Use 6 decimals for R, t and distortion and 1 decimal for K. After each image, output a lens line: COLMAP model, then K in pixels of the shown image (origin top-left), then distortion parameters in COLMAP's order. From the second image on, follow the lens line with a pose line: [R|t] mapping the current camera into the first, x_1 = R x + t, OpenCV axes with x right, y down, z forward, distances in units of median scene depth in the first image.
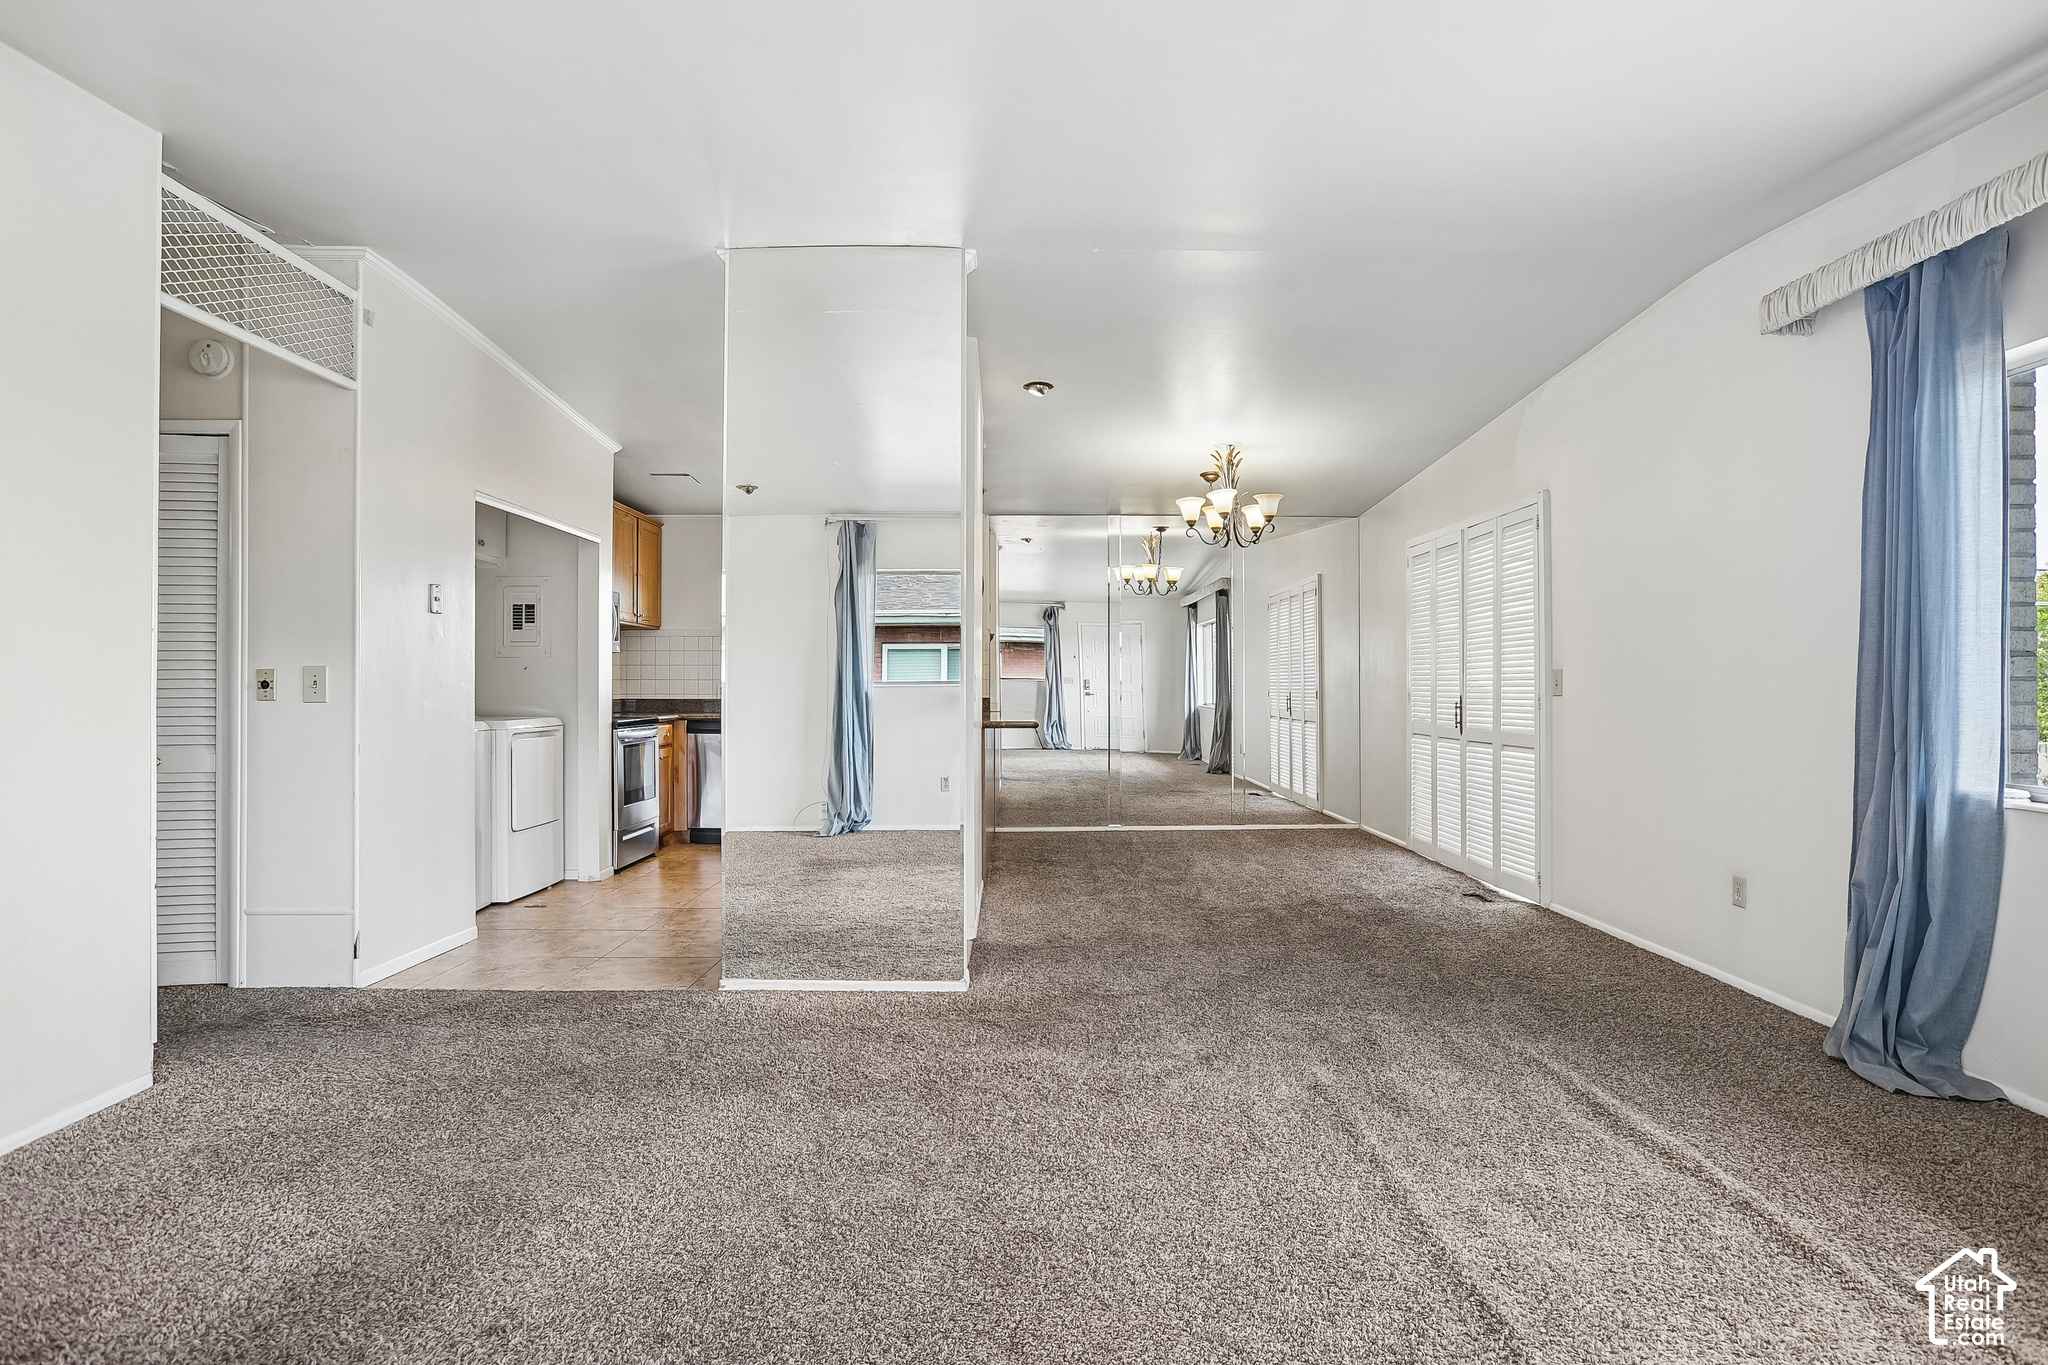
lens RADIAL K [[1063.0, 0, 1025.1], [0, 1063.0, 663.1], [0, 0, 1]] dist [-0.003256, 0.000938]
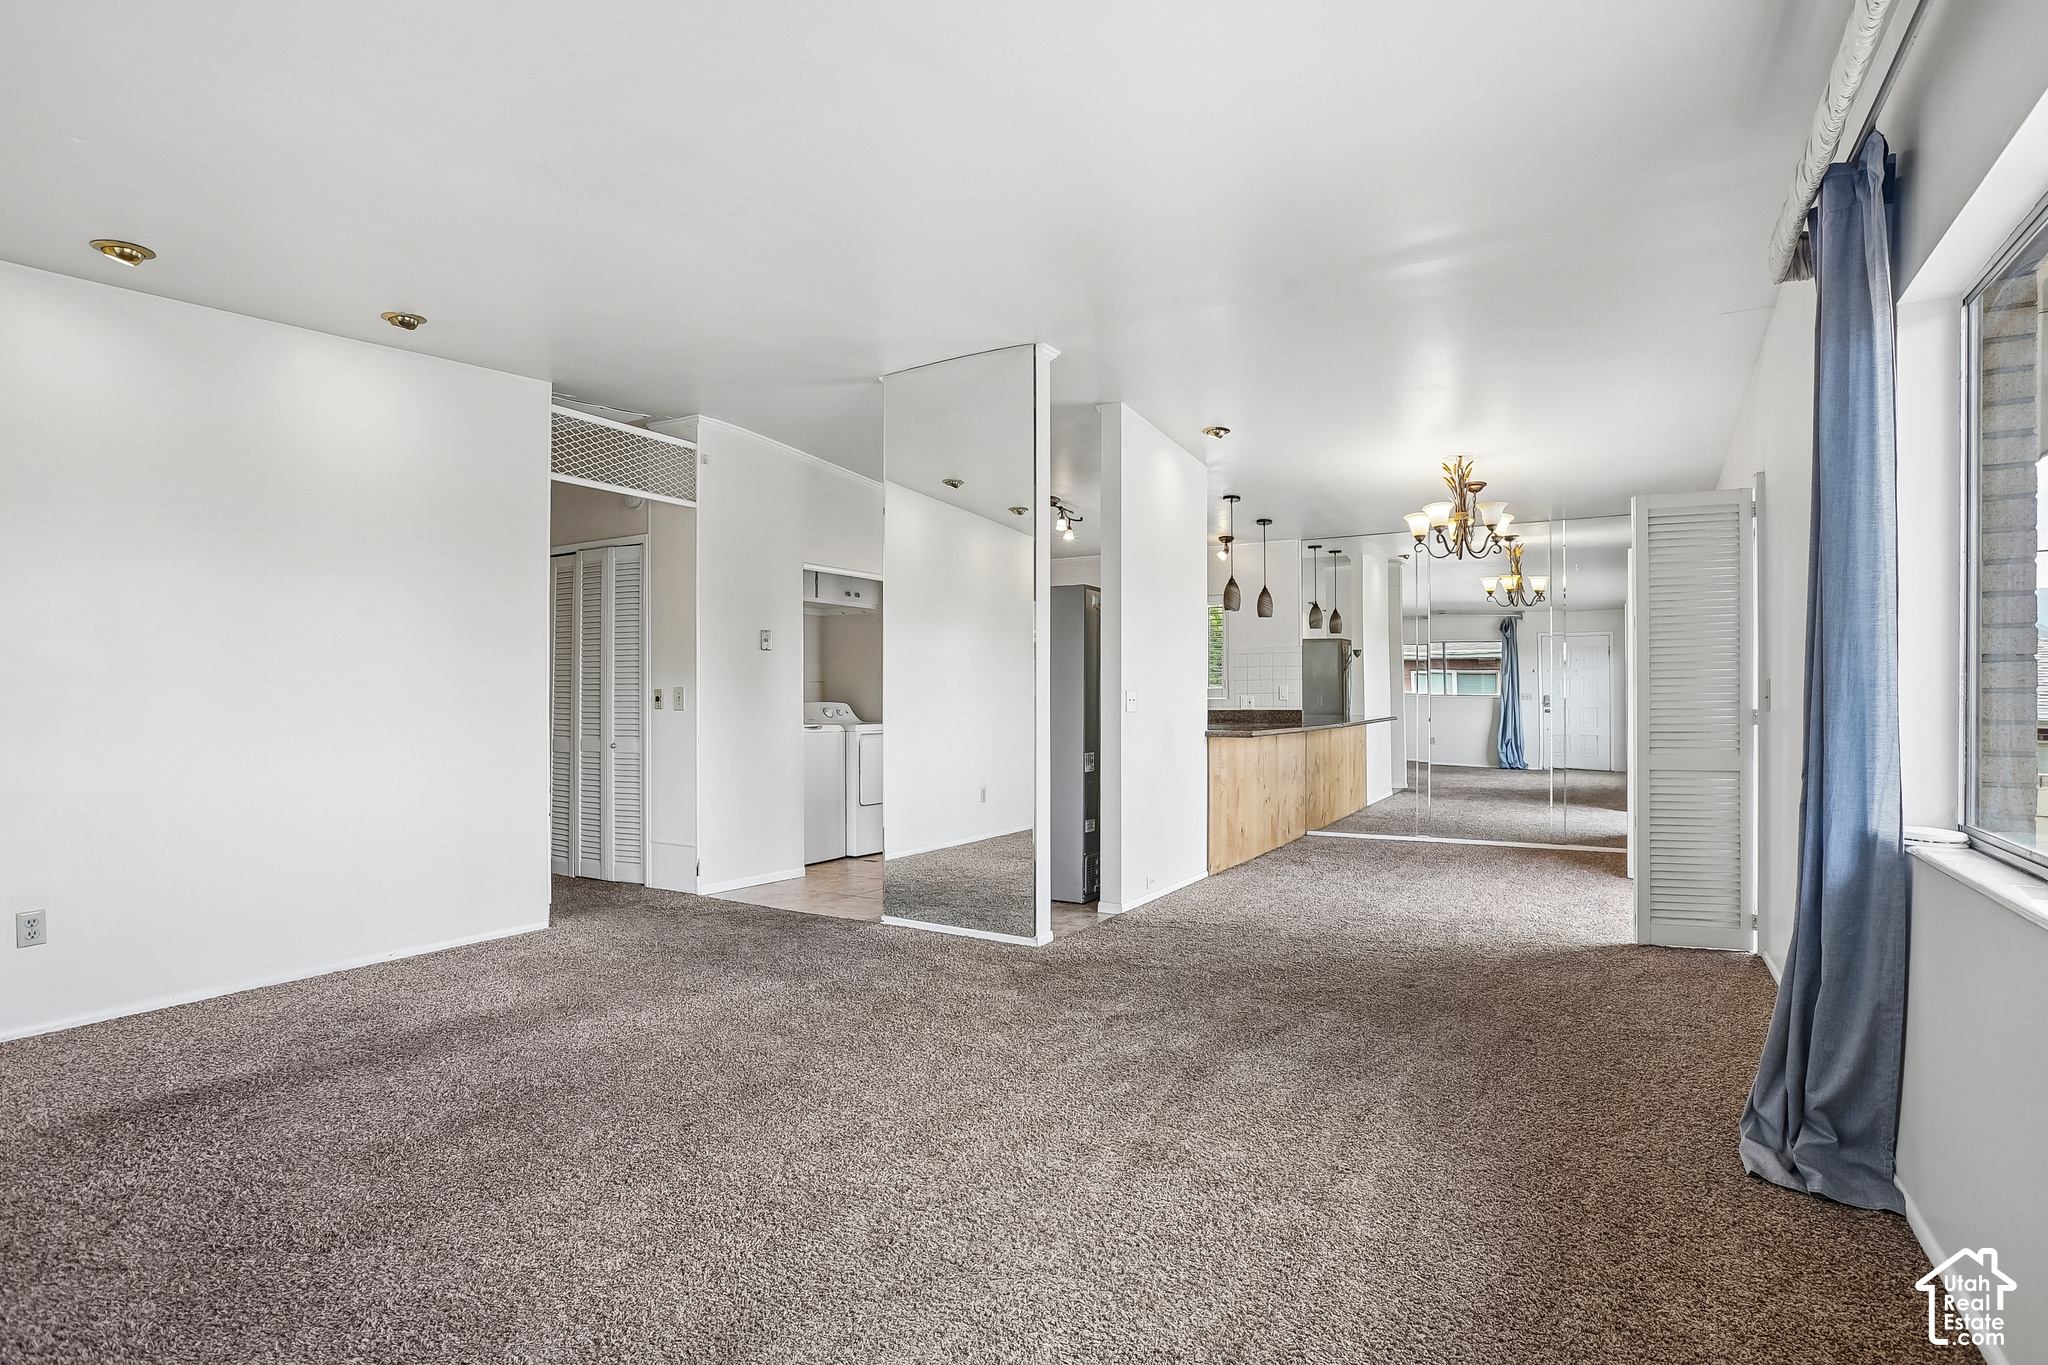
lens RADIAL K [[1004.1, 0, 1024.0], [0, 1004.1, 682.5], [0, 0, 1]] dist [-0.013948, 0.008058]
pose [[0.850840, -0.008254, -0.525361, 0.640522], [0.008967, 0.999959, -0.001188, 0.003223], [0.525349, -0.003700, 0.850879, 0.008711]]
